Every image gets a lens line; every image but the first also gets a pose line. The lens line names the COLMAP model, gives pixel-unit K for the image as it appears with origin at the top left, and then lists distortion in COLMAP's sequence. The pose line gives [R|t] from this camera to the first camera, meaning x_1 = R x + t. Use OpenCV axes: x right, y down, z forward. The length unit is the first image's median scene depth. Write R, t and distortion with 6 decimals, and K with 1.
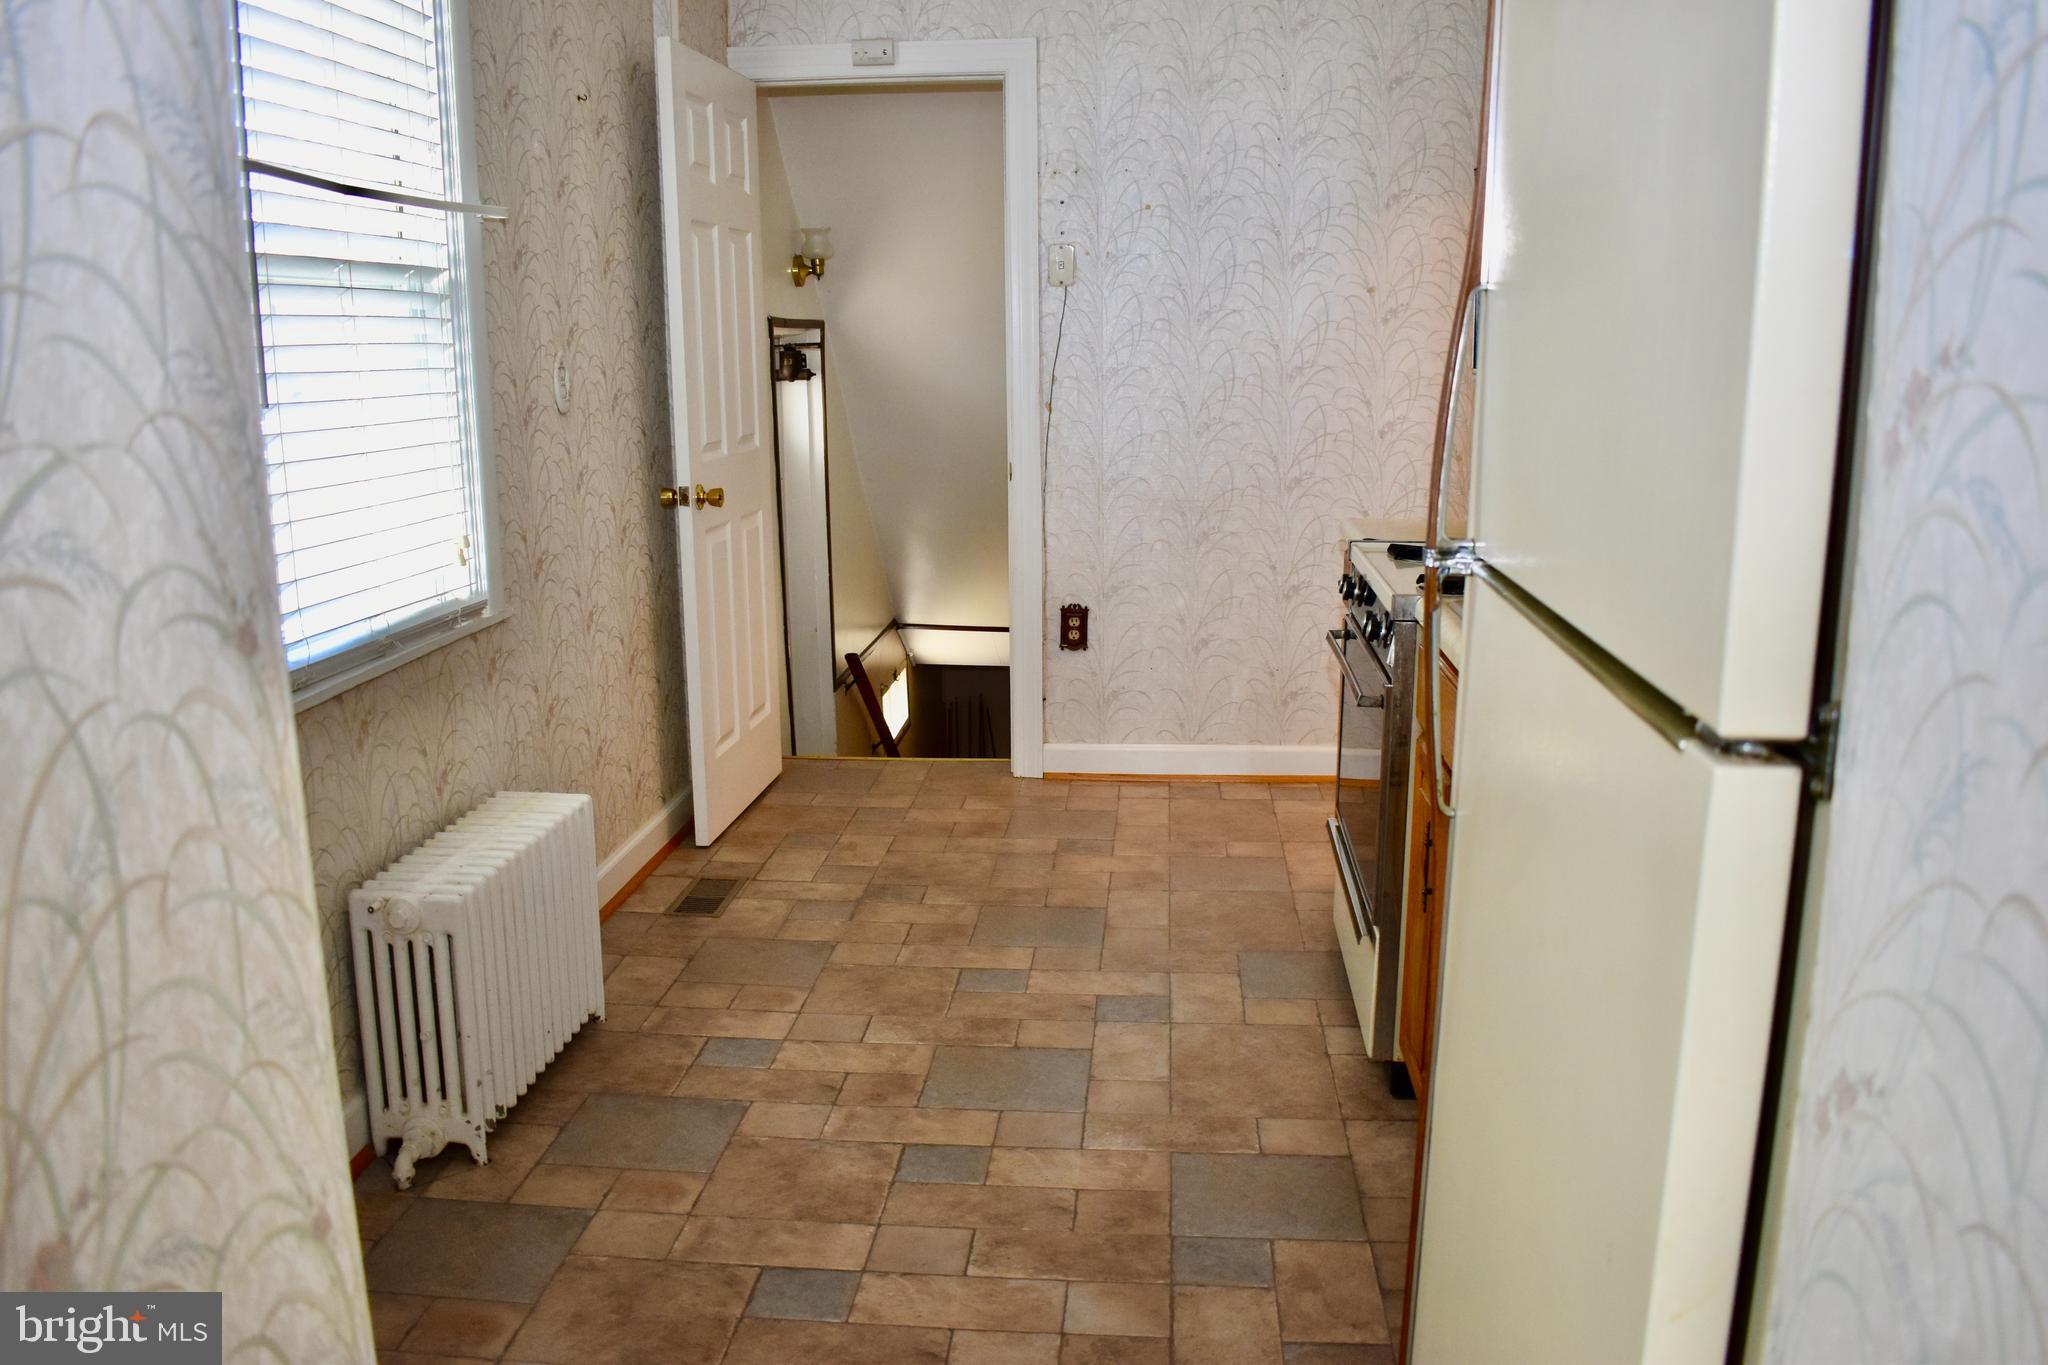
lens RADIAL K [[1597.6, 0, 1024.0], [0, 1597.6, 682.5], [0, 0, 1]] dist [-0.097882, 0.016426]
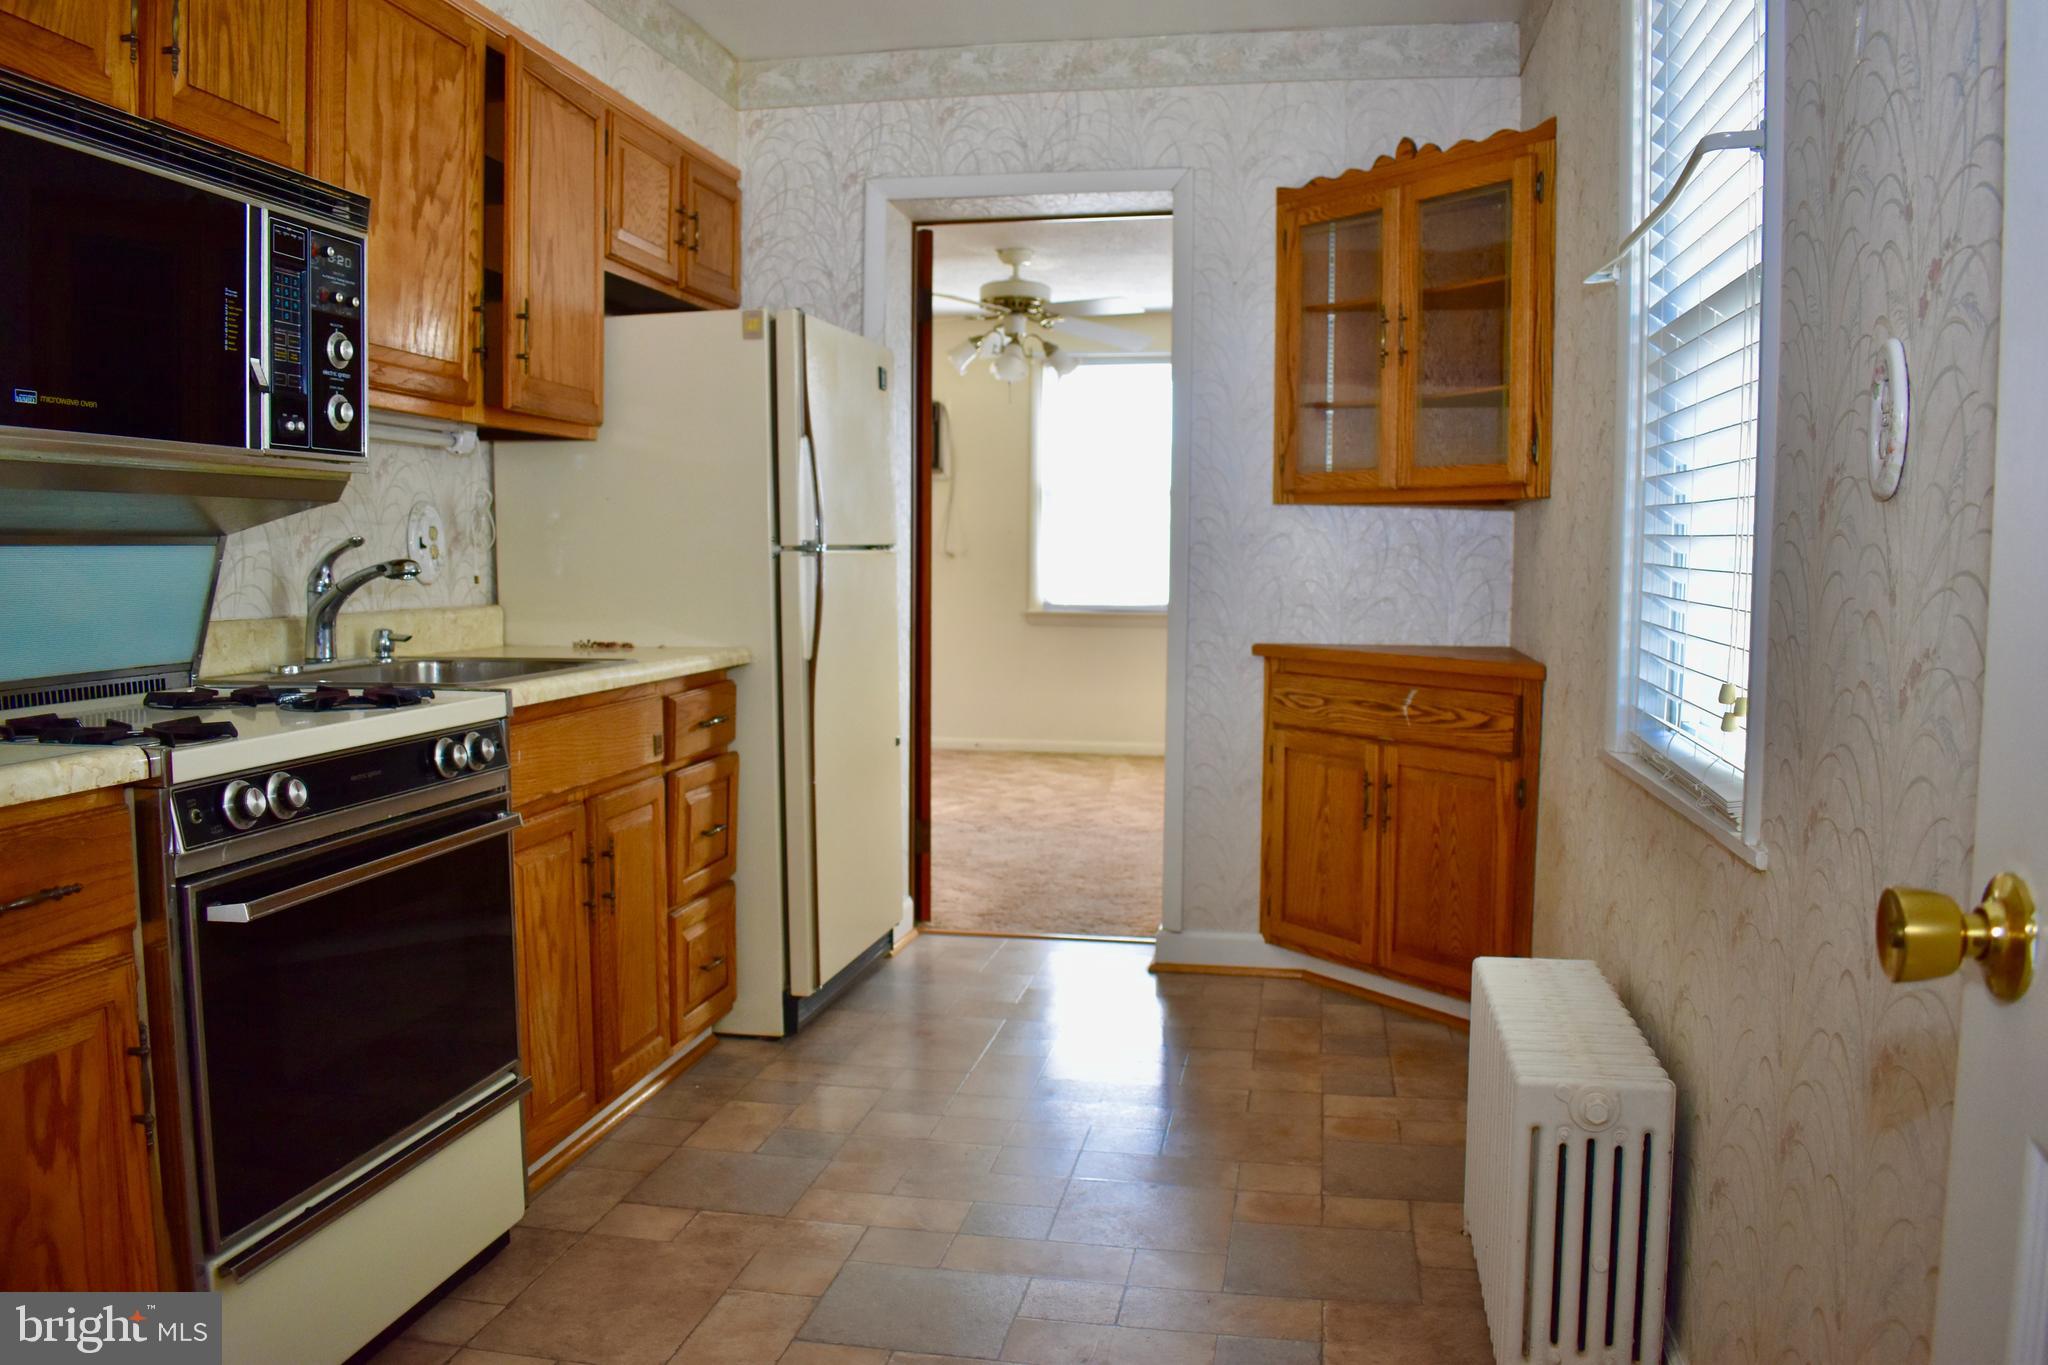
lens RADIAL K [[1597.6, 0, 1024.0], [0, 1597.6, 682.5], [0, 0, 1]] dist [-0.097882, 0.016426]
pose [[-0.995024, -0.010449, 0.099085, -0.152479], [0.018796, 0.956944, 0.289663, -0.312174], [-0.097846, 0.290084, -0.951986, 1.803576]]
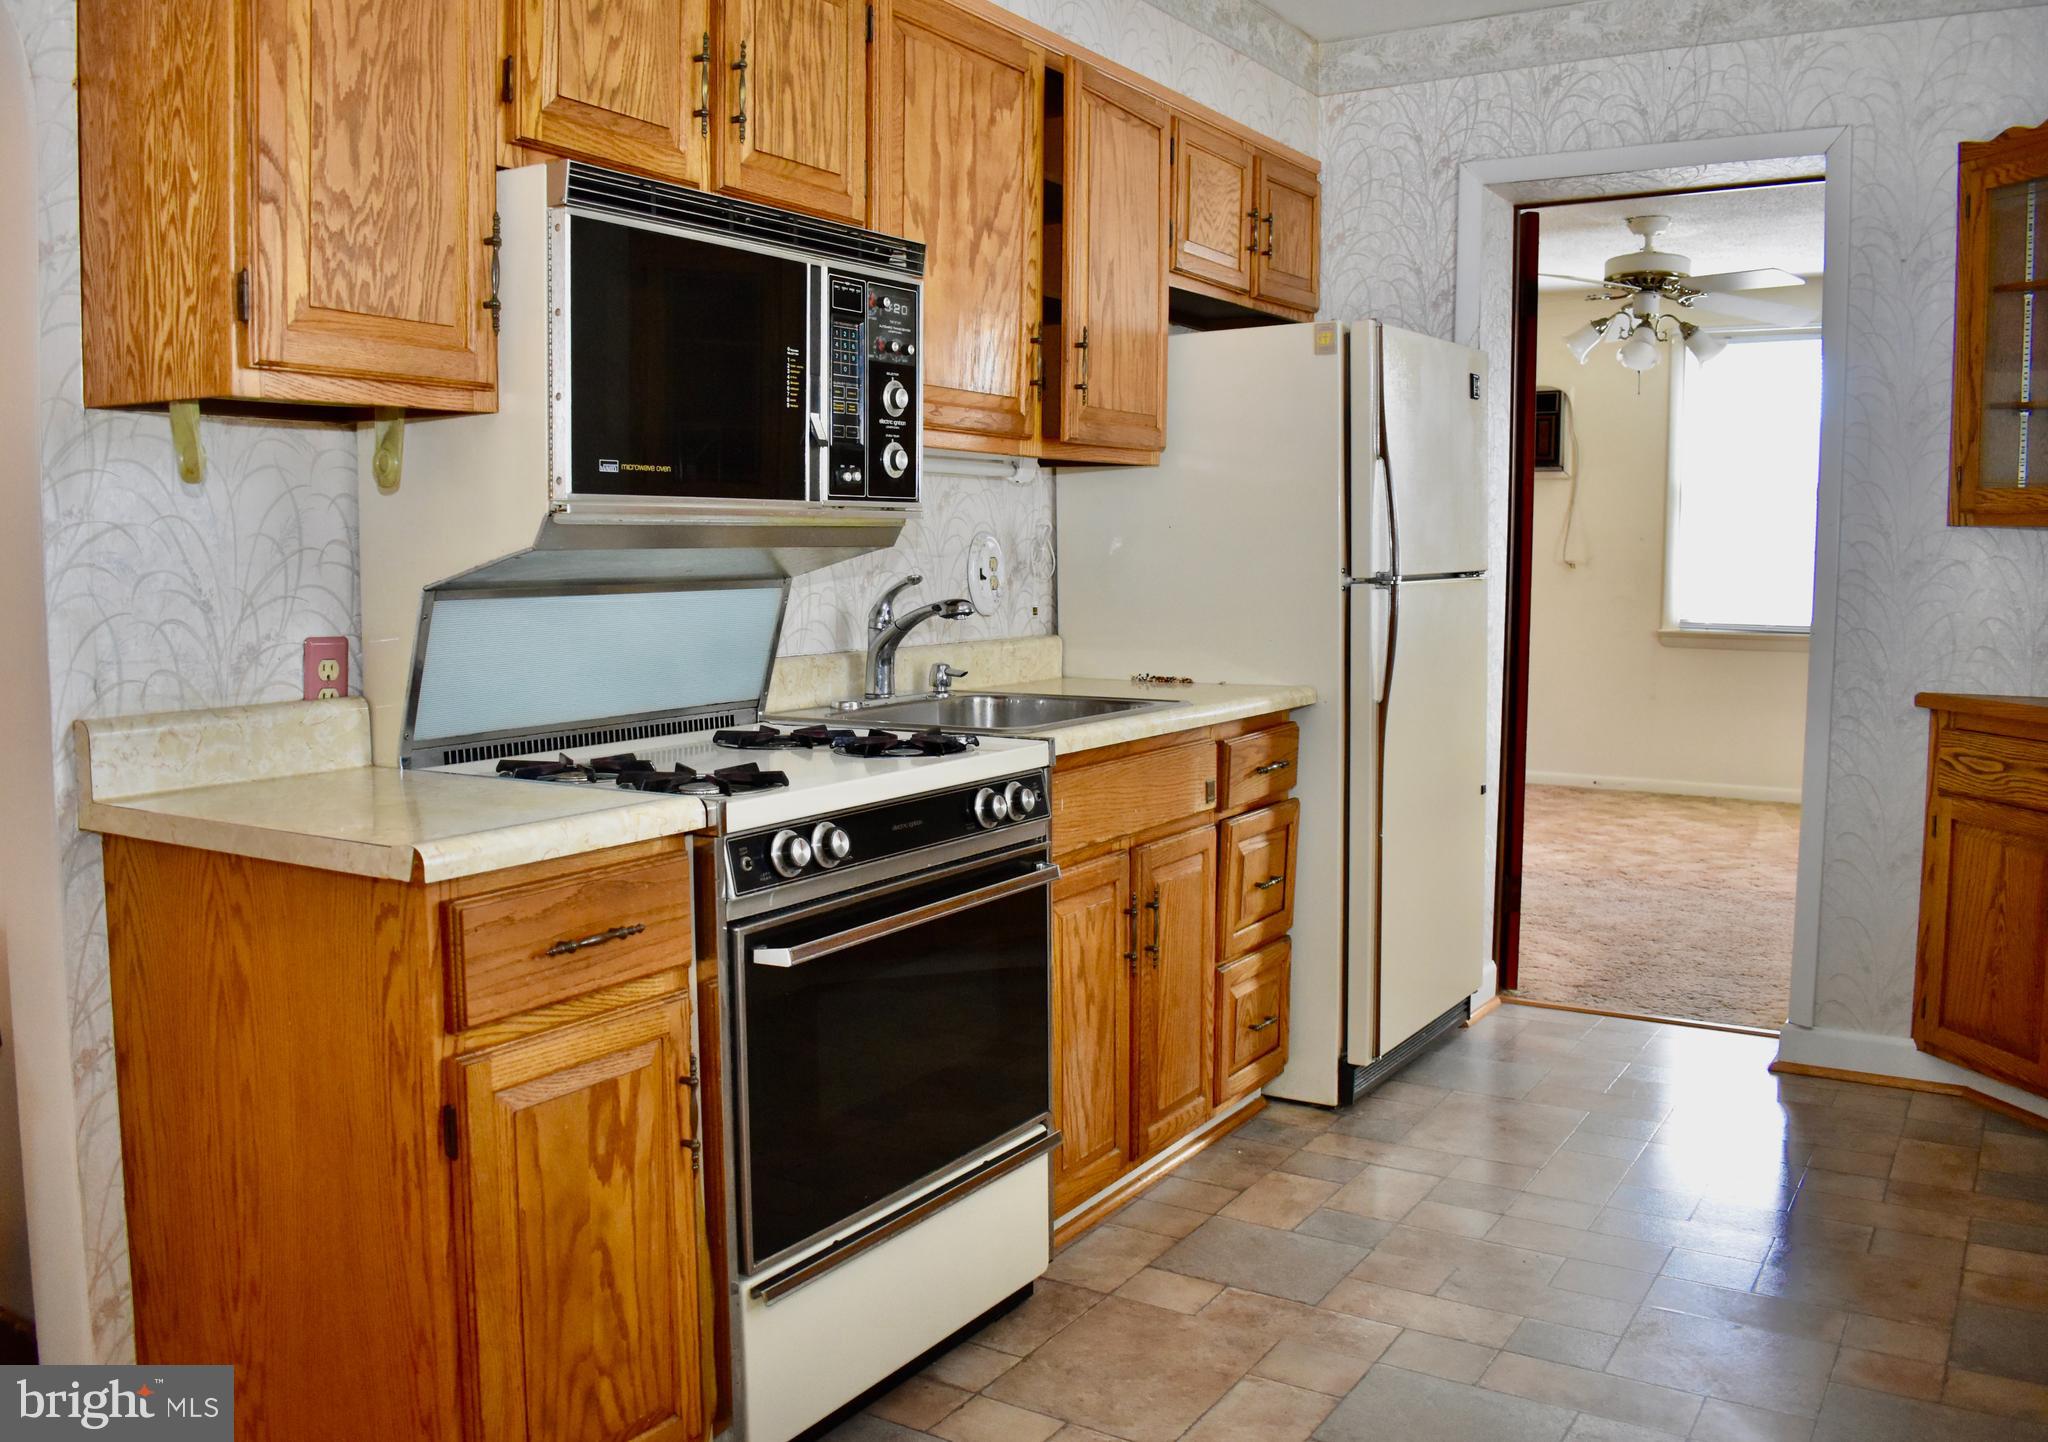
lens RADIAL K [[1747.6, 0, 943.4], [0, 1747.6, 726.5], [0, 0, 1]] dist [-0.097720, 0.017888]
pose [[-0.877337, -0.043745, 0.477876, -0.185880], [0.106760, 0.953086, 0.283248, -0.343379], [-0.467848, 0.299522, -0.831508, 1.817655]]
